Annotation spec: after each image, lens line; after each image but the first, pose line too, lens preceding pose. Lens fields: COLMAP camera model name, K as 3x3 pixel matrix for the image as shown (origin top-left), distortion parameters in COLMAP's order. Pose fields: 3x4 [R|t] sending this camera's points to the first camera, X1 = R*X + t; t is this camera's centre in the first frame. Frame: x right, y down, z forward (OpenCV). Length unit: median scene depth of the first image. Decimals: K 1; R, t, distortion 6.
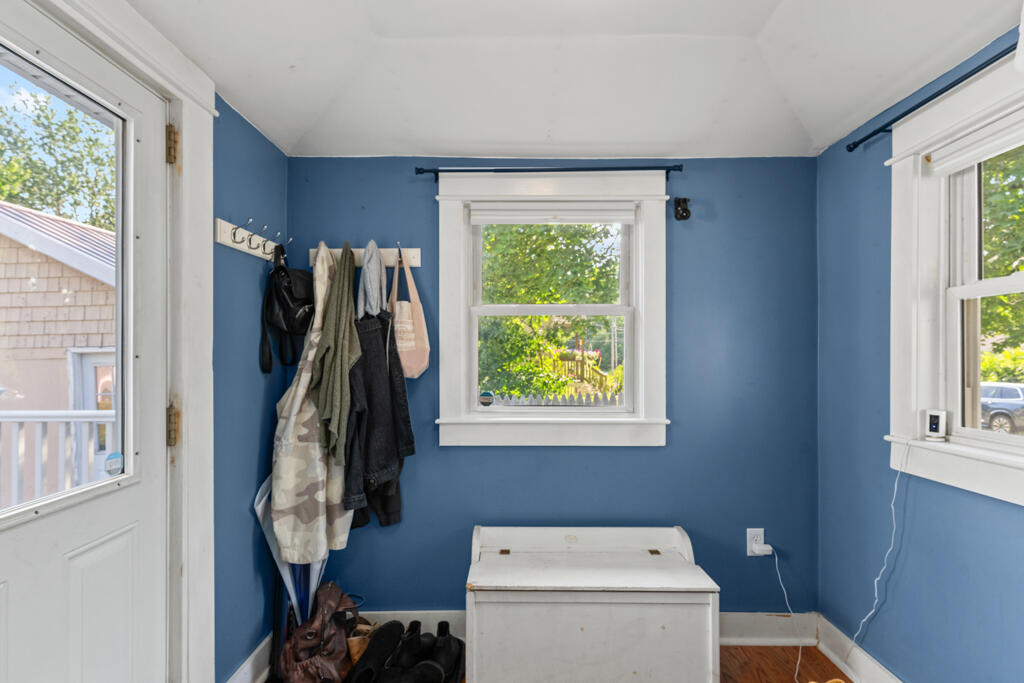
lens RADIAL K [[526.5, 0, 510.9], [0, 526.5, 346.0], [0, 0, 1]] dist [-0.001665, 0.000873]
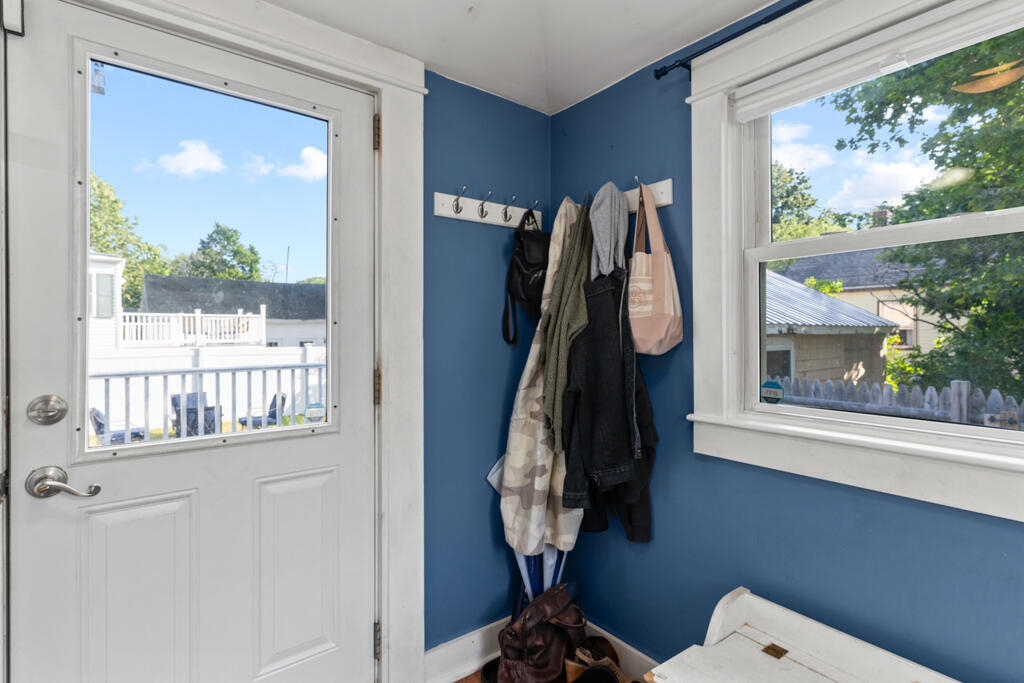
lens RADIAL K [[494.3, 0, 513.7], [0, 494.3, 331.0], [0, 0, 1]] dist [0.000936, -0.000515]
pose [[0.607904, -0.003690, -0.794002, 0.262744], [0.007140, 0.999974, 0.000819, 0.027138], [0.793978, -0.006167, 0.607915, 0.441504]]
